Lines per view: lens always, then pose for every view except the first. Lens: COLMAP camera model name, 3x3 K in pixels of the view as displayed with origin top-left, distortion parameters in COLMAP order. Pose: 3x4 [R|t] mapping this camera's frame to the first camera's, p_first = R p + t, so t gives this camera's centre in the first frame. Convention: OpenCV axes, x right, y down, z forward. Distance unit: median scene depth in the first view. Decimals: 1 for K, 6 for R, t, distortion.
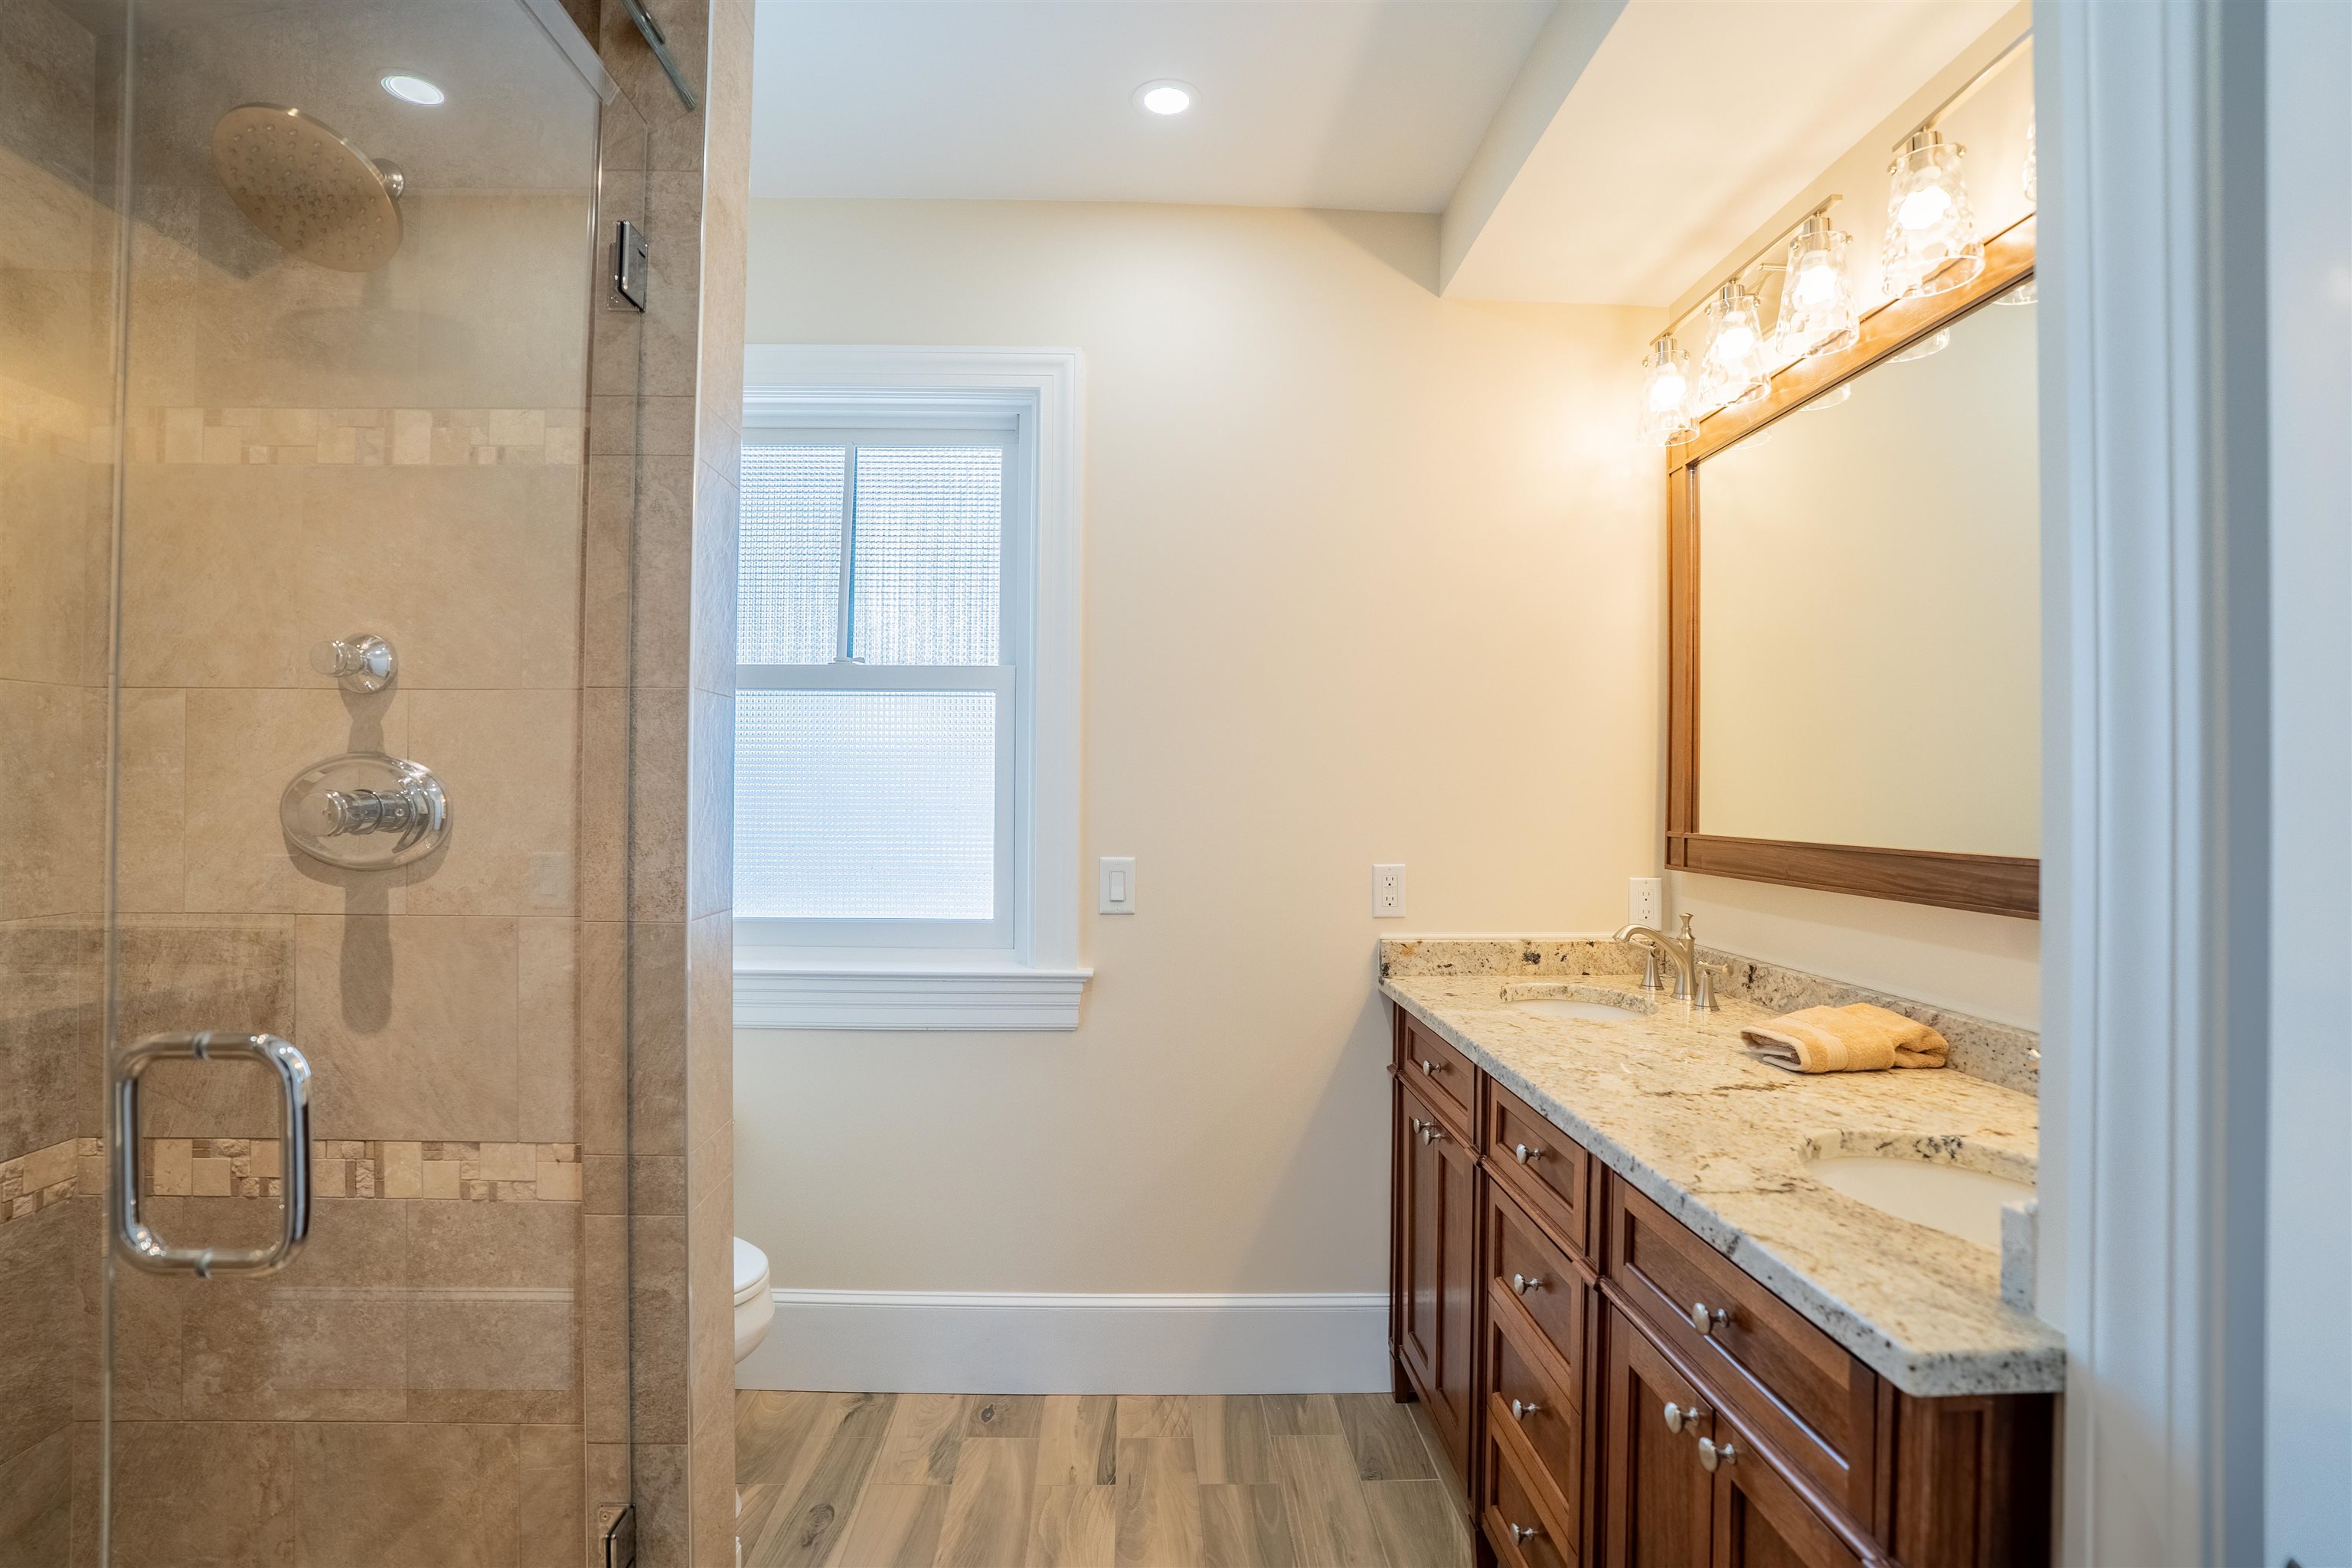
lens RADIAL K [[1085.0, 0, 1171.2], [0, 1085.0, 779.1], [0, 0, 1]] dist [-0.024018, 0.003107]
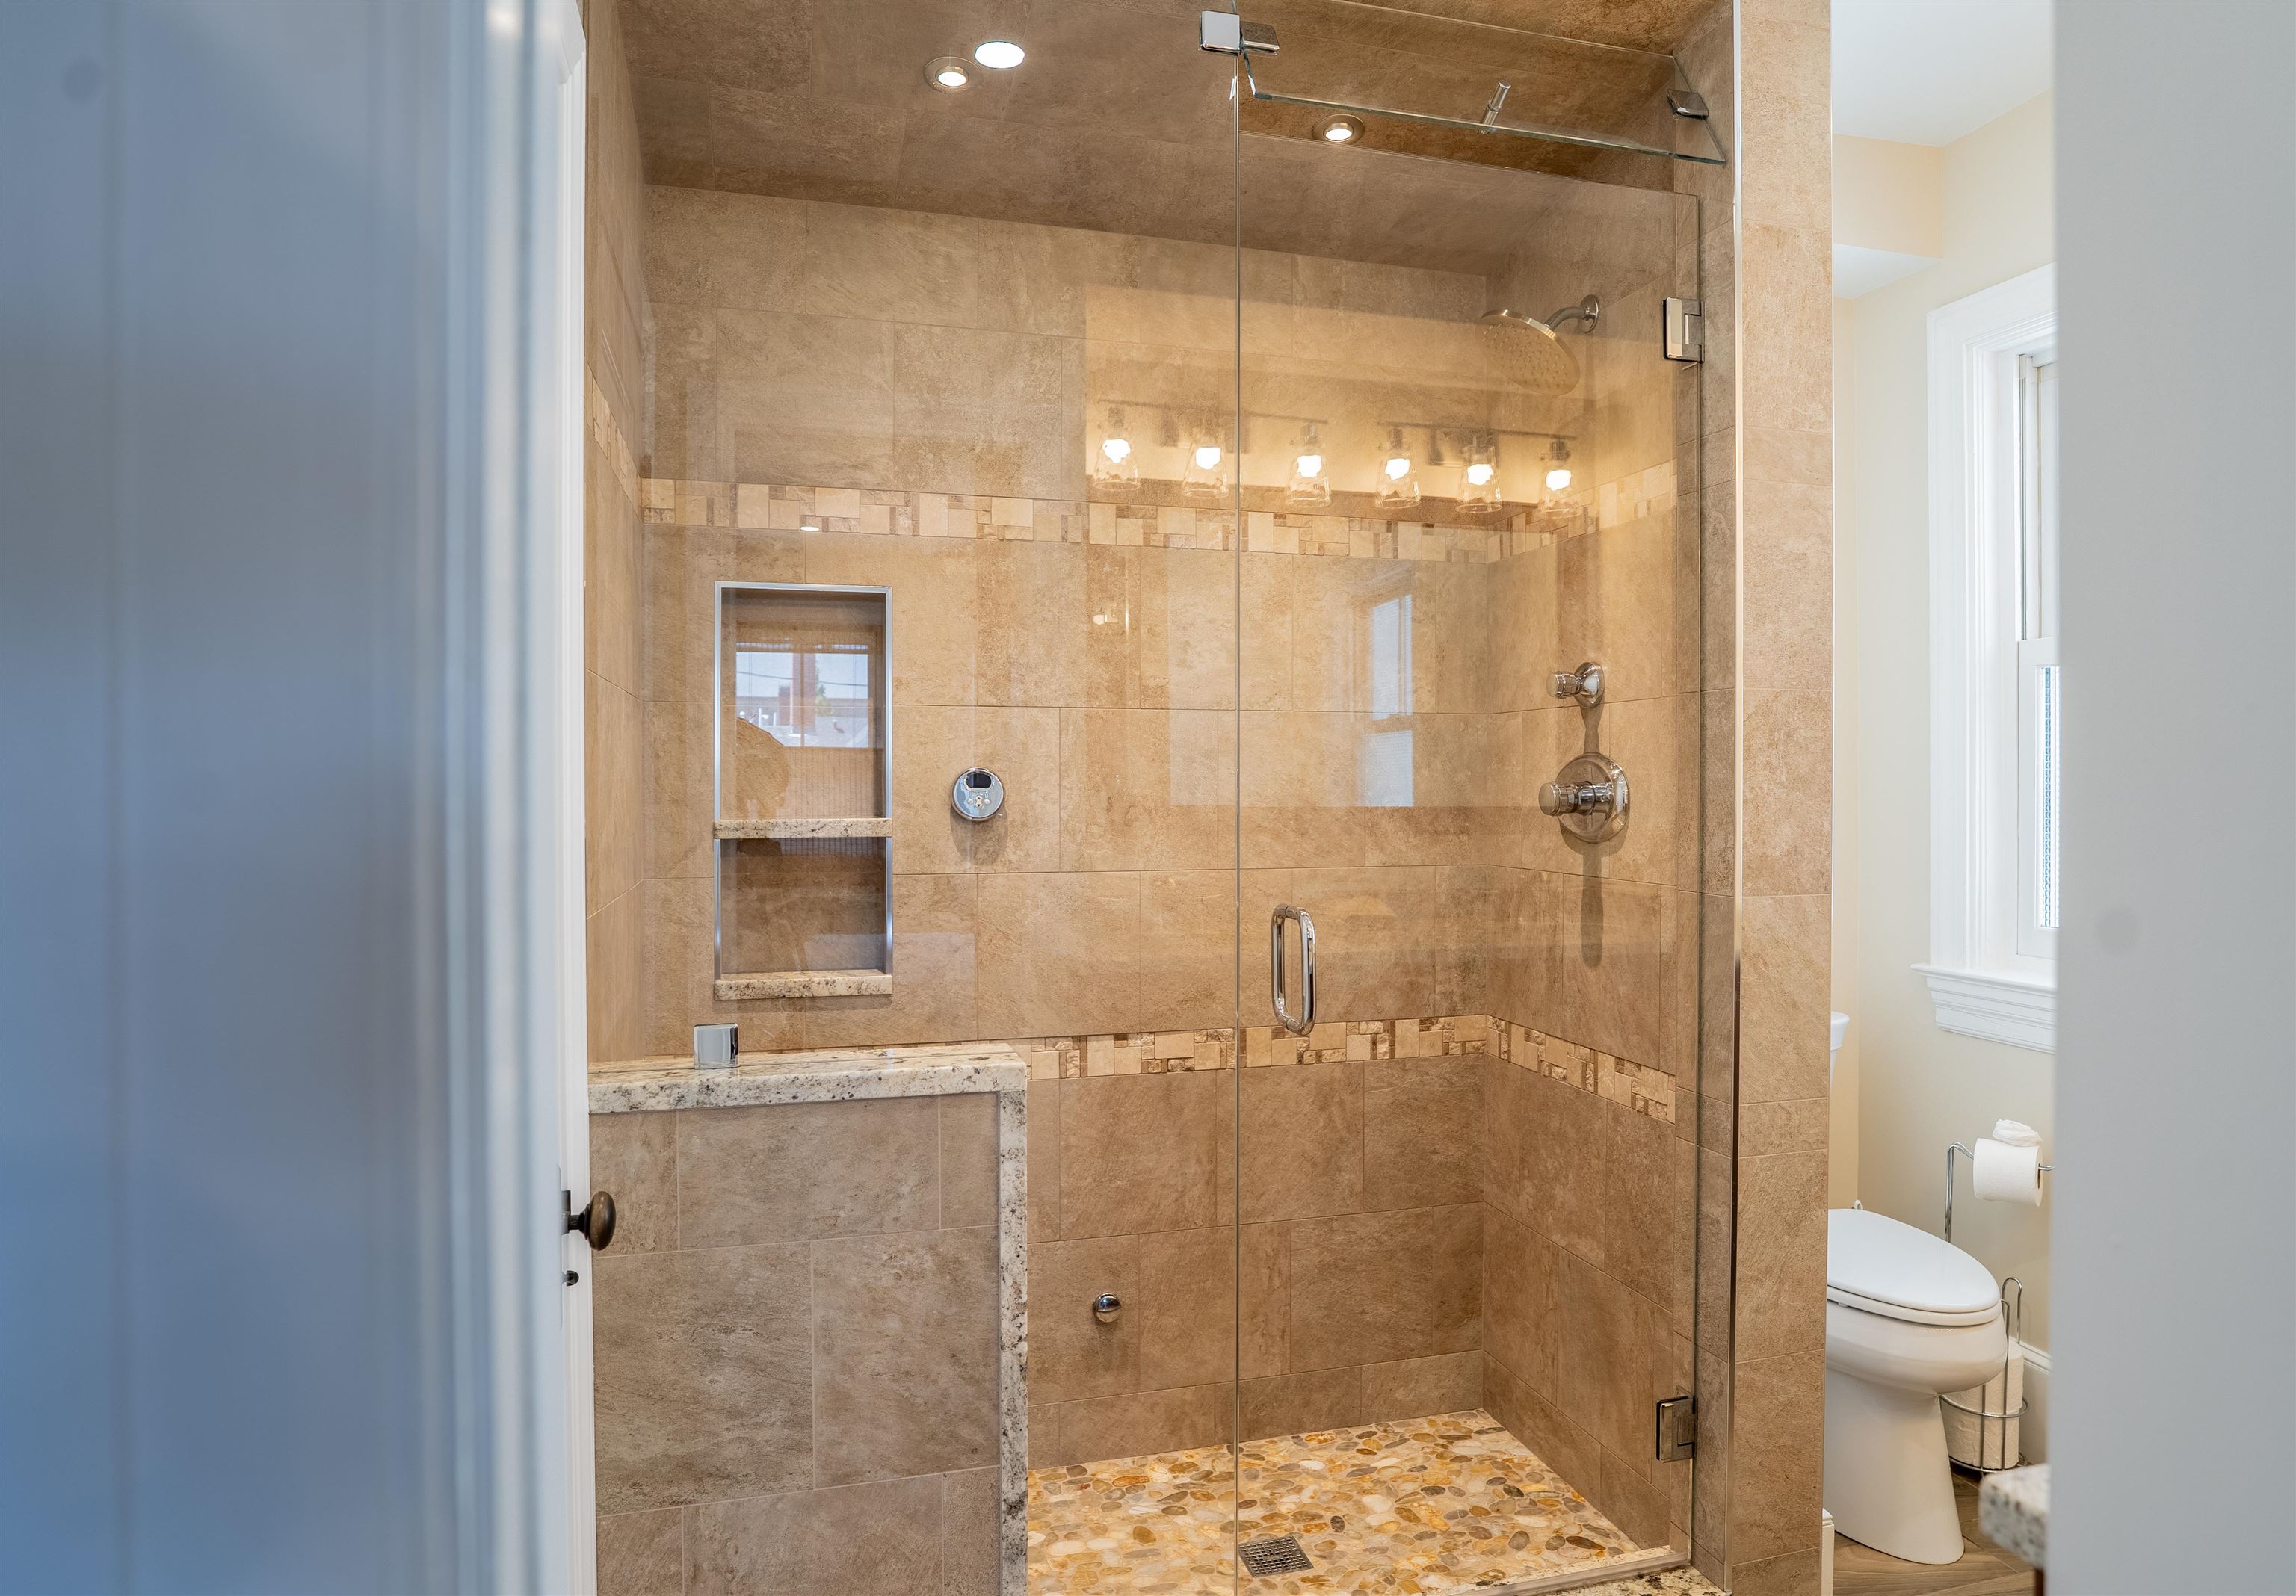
lens RADIAL K [[1404.8, 0, 1147.8], [0, 1404.8, 795.4], [0, 0, 1]] dist [0.051252, 0.001178]
pose [[0.245299, 0.003234, -0.969442, 0.826319], [0.006045, 0.999970, 0.004865, 0.015983], [0.969429, -0.007054, 0.245273, 0.049243]]
